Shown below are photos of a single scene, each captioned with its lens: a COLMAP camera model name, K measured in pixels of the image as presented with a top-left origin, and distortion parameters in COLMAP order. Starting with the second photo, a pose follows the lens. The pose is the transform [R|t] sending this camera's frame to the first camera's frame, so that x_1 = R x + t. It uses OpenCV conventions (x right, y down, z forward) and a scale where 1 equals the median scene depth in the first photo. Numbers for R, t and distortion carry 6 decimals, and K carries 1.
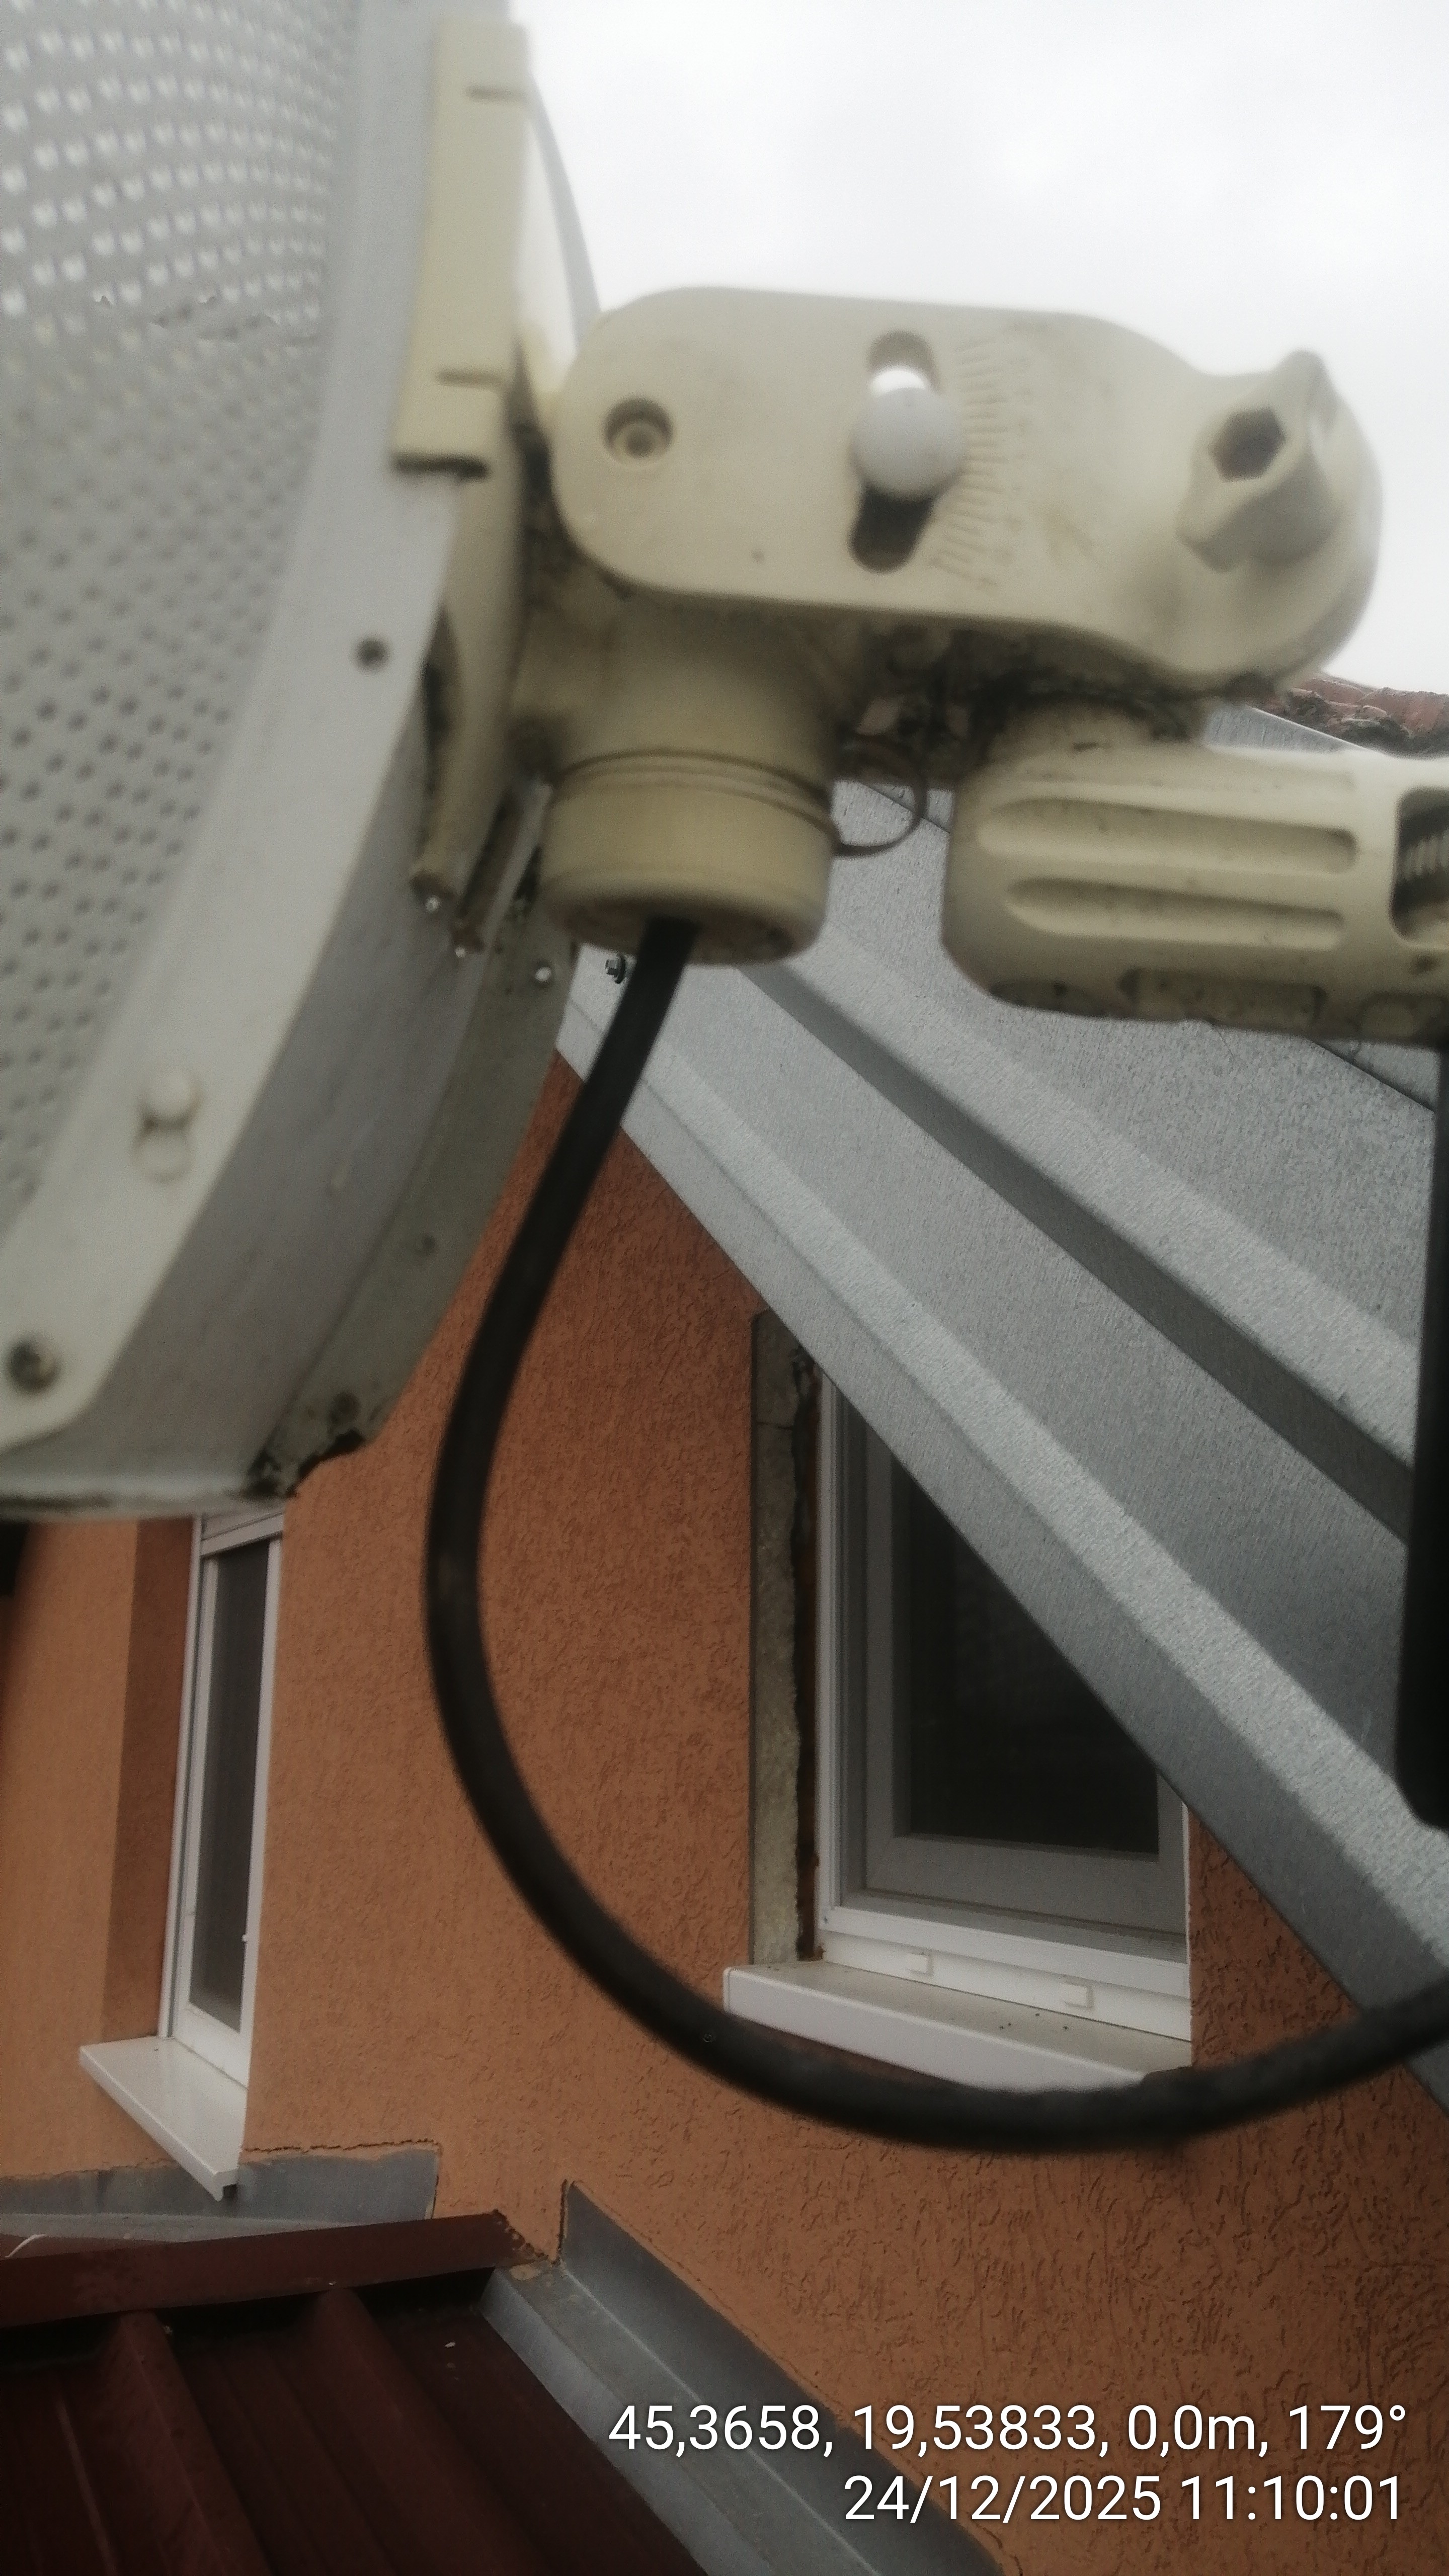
lens RADIAL K [[2031.4, 0, 724.5], [0, 2031.4, 1288.0], [0, 0, 1]] dist [-0.017586, 0.043917]
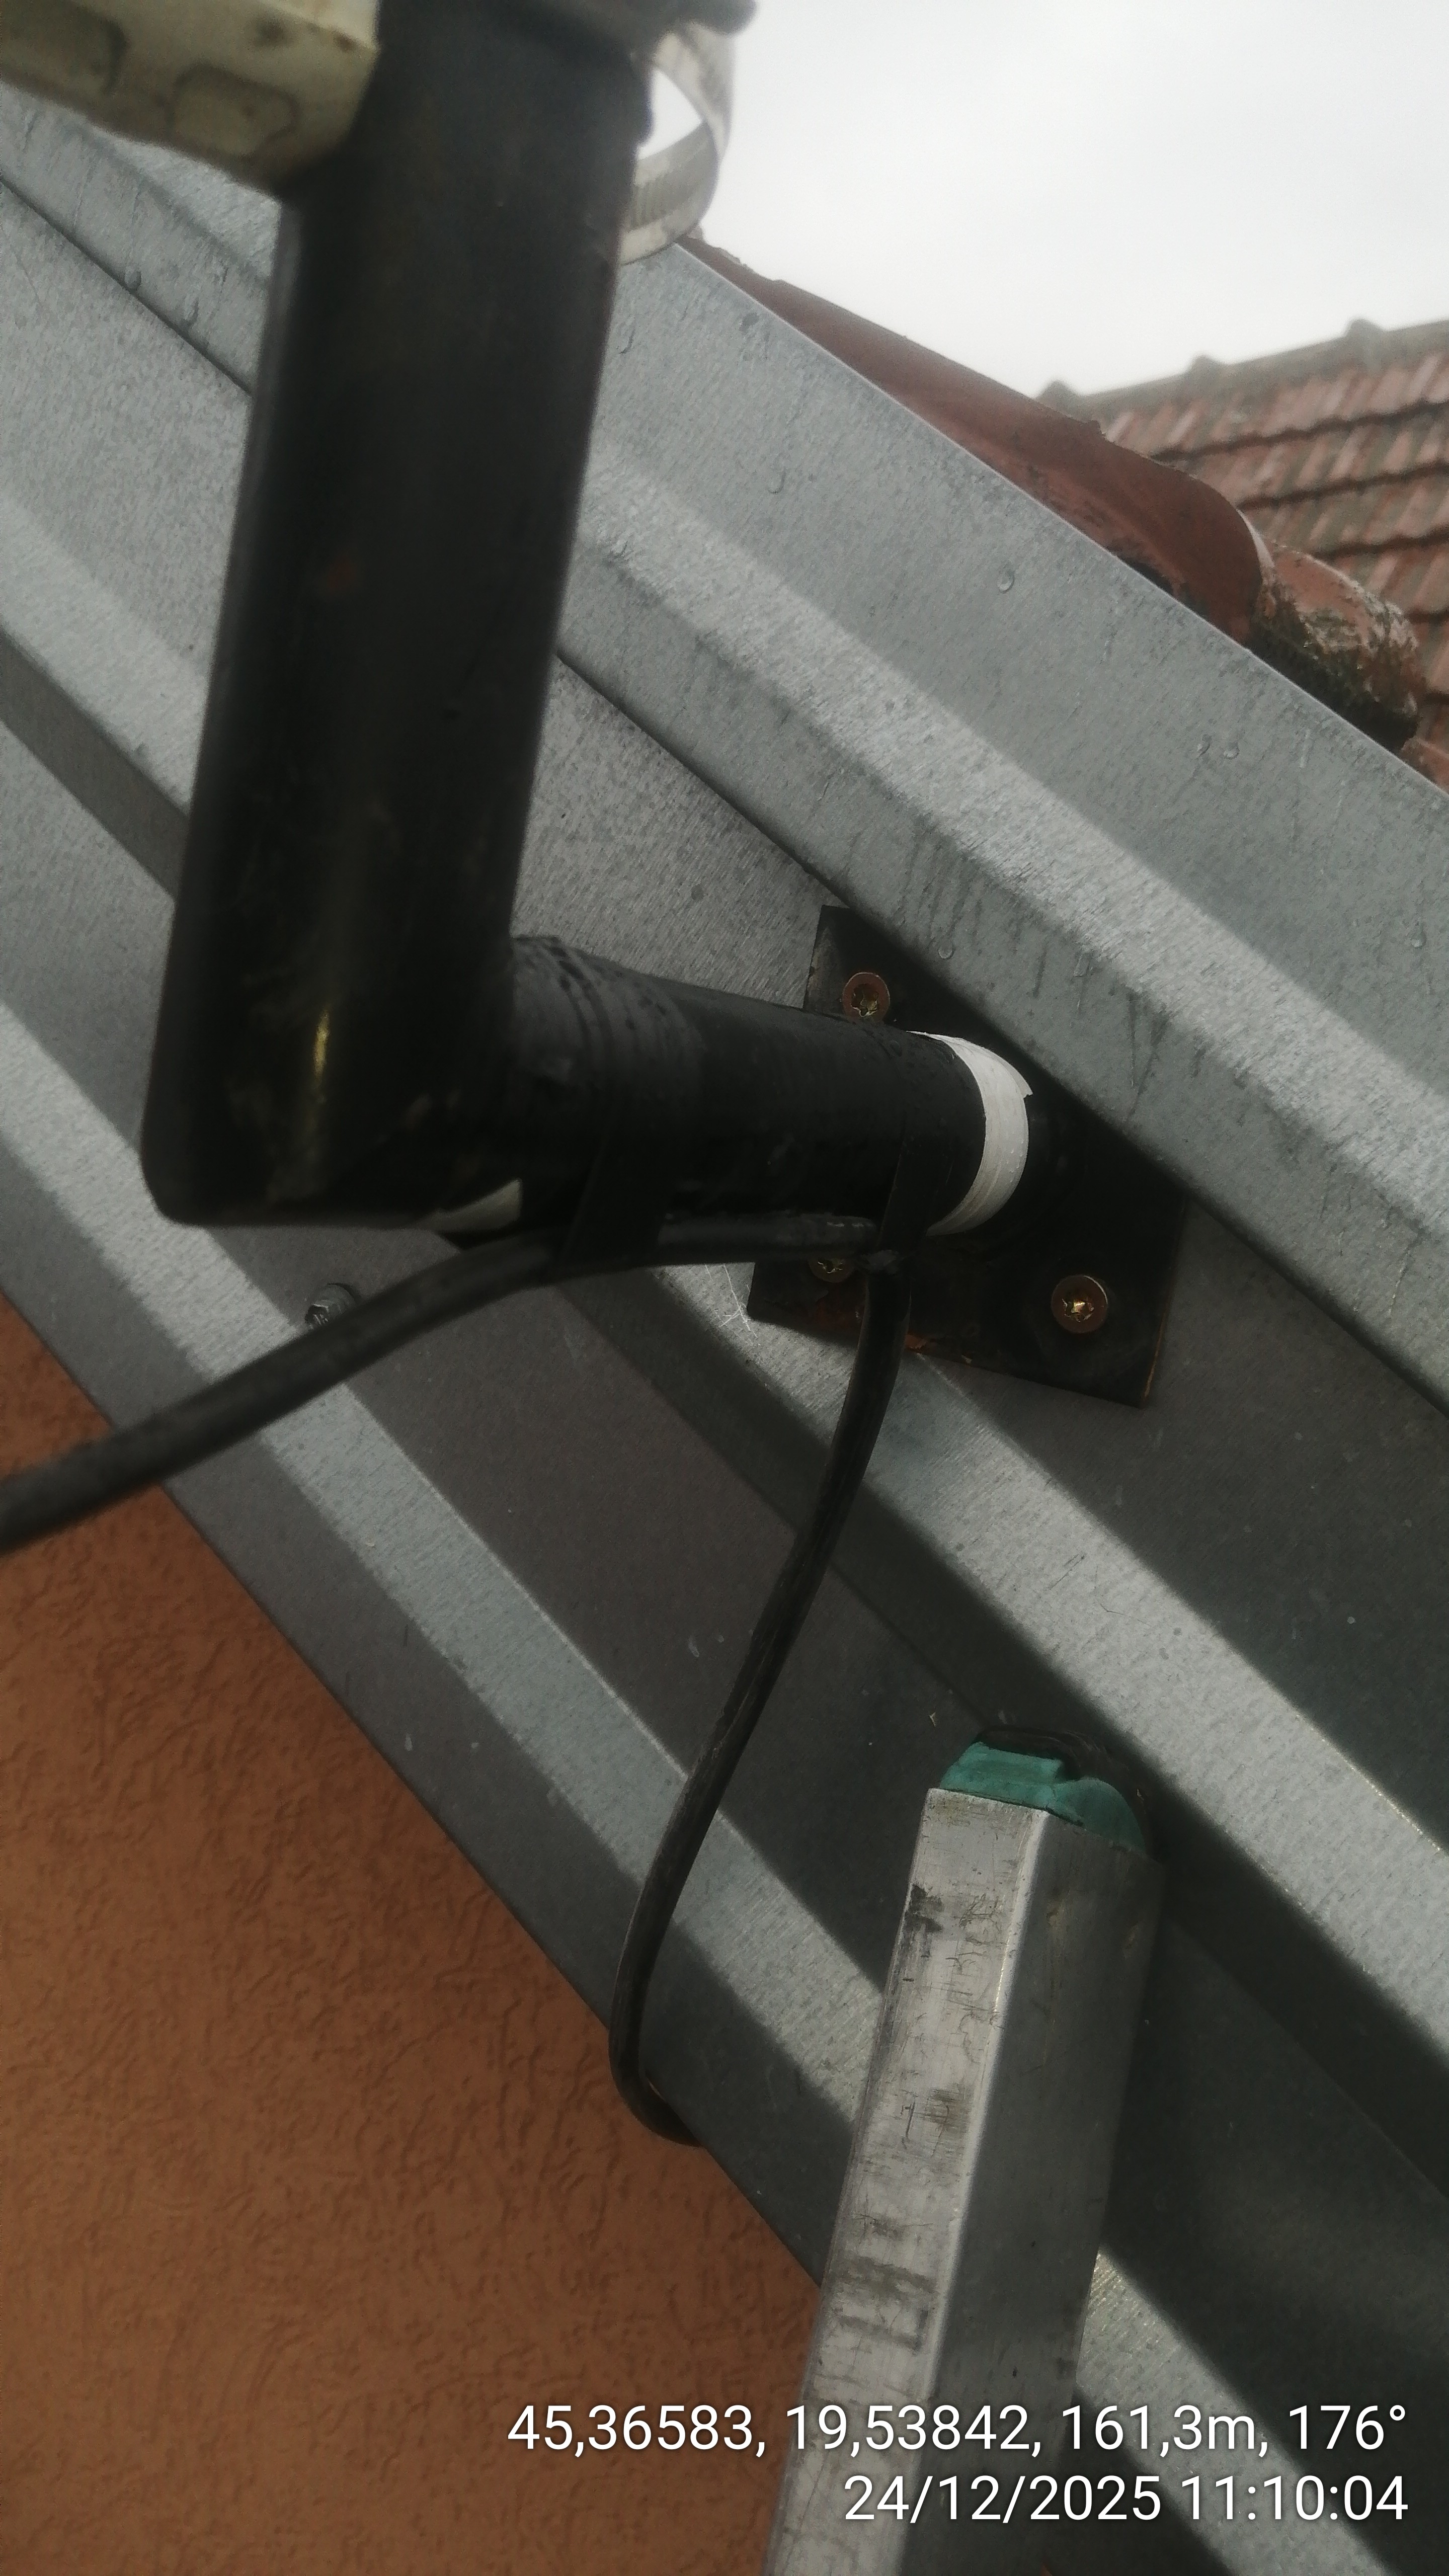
lens RADIAL K [[2031.4, 0, 724.5], [0, 2031.4, 1288.0], [0, 0, 1]] dist [-0.017586, 0.043917]
pose [[0.840737, -0.005082, 0.541420, 0.042711], [-0.147327, 0.960079, 0.237786, 0.030837], [-0.521015, -0.279681, 0.806425, 0.104593]]
